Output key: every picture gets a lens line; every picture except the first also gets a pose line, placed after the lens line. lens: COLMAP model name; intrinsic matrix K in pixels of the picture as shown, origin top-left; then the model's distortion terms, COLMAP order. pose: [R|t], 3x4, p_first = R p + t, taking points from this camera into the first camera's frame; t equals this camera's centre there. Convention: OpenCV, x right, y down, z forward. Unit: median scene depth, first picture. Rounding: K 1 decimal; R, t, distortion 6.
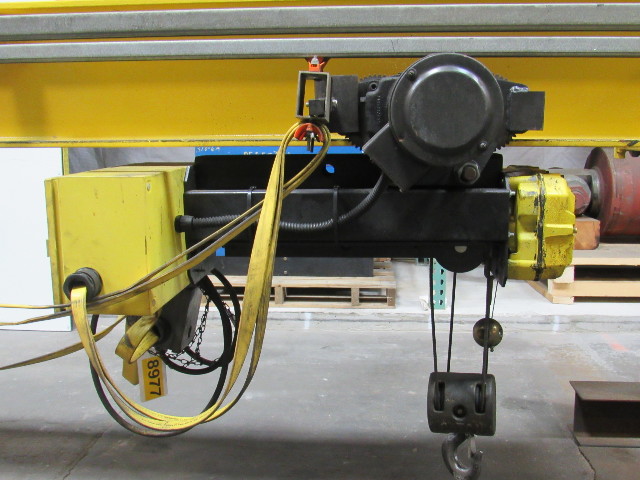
lens RADIAL K [[677.6, 0, 320.0], [0, 677.6, 240.0], [0, 0, 1]] dist [-0.032340, -0.026333]
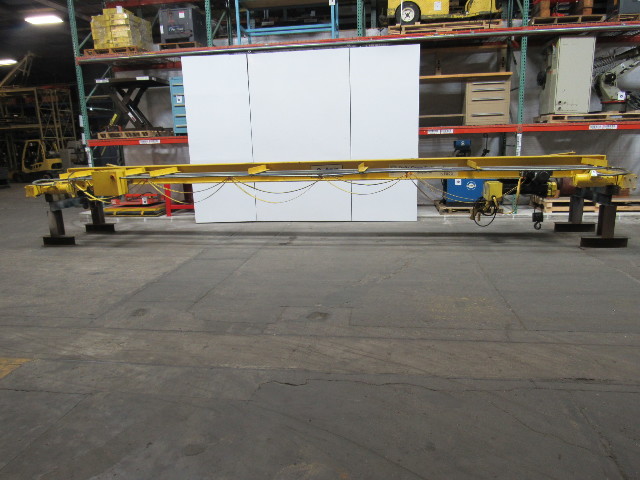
lens RADIAL K [[453.3, 0, 320.0], [0, 453.3, 240.0], [0, 0, 1]] dist [-0.027469, 0.002392]
pose [[0.995610, -0.007345, -0.093314, -0.748685], [0.012877, 0.998186, 0.058820, 0.092385], [0.092713, -0.059763, 0.993898, -1.779899]]
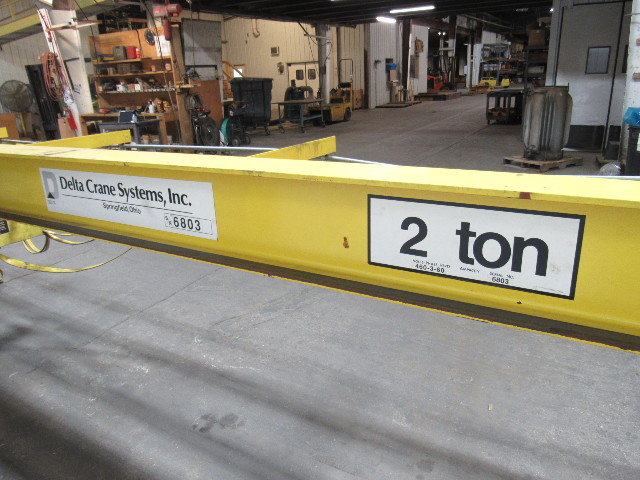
lens RADIAL K [[485.3, 0, 320.0], [0, 485.3, 240.0], [0, 0, 1]] dist [-0.060575, 0.038684]
pose [[-0.899051, -0.097114, 0.426938, -1.076428], [0.120478, 0.882581, 0.454462, -0.315634], [-0.420942, 0.460022, -0.781785, 0.930839]]
